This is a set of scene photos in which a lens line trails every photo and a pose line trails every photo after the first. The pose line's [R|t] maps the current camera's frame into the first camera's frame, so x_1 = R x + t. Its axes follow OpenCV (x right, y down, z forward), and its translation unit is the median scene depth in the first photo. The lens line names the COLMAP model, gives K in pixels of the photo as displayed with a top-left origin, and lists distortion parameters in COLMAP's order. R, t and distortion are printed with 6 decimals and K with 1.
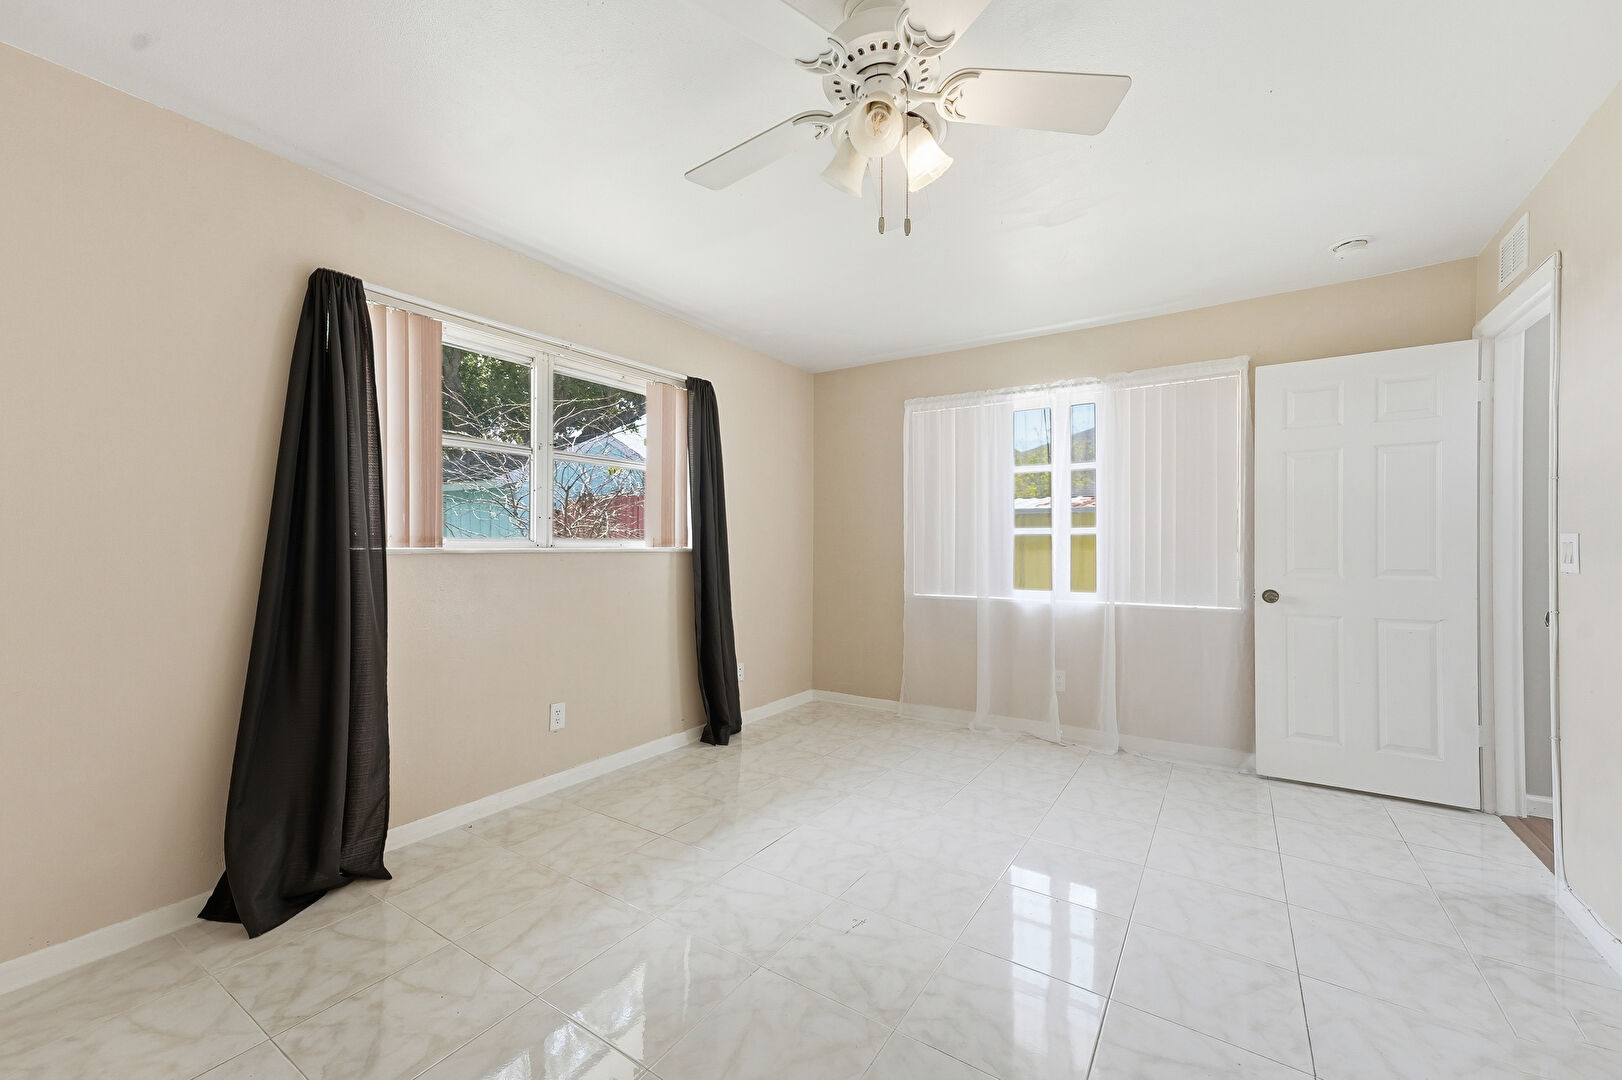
lens RADIAL K [[636.5, 0, 819.9], [0, 636.5, 544.3], [0, 0, 1]] dist [0.001002, 0.000696]
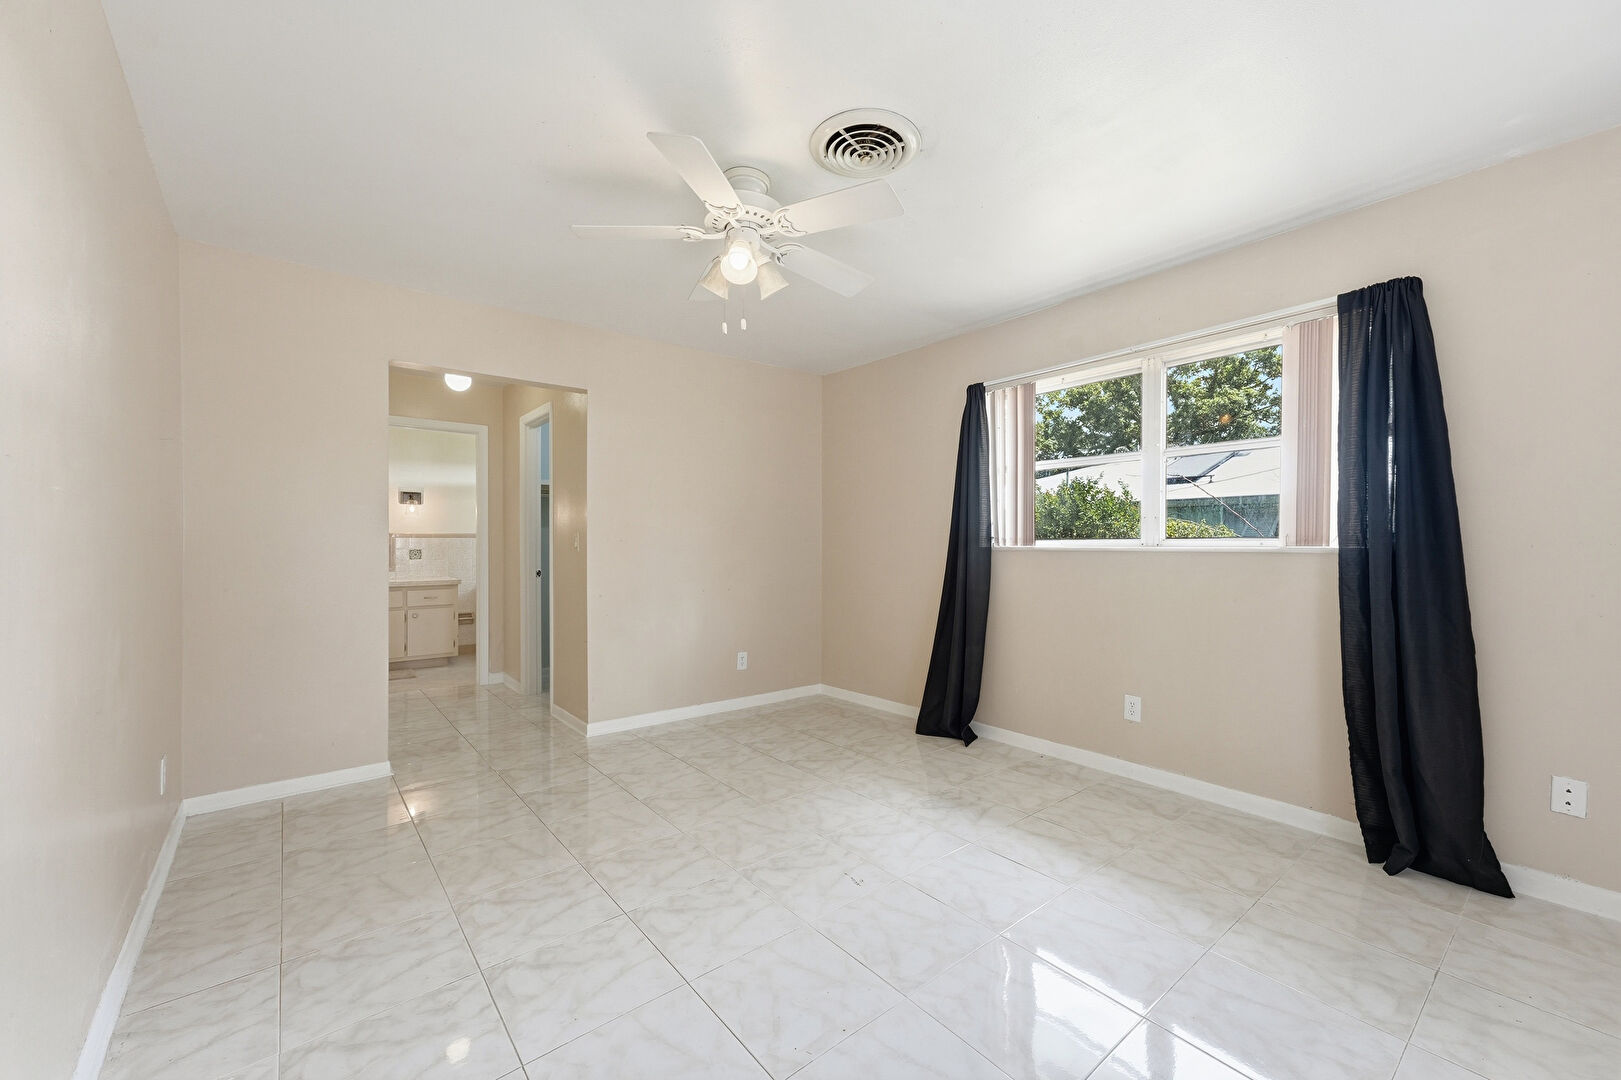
lens RADIAL K [[636.1, 0, 804.6], [0, 636.1, 544.8], [0, 0, 1]] dist [0.001002, 0.000696]
pose [[-0.312830, 0.005300, -0.949794, 0.836397], [0.008590, 0.999959, 0.002750, -0.006795], [0.949770, -0.007298, -0.312863, 0.914245]]
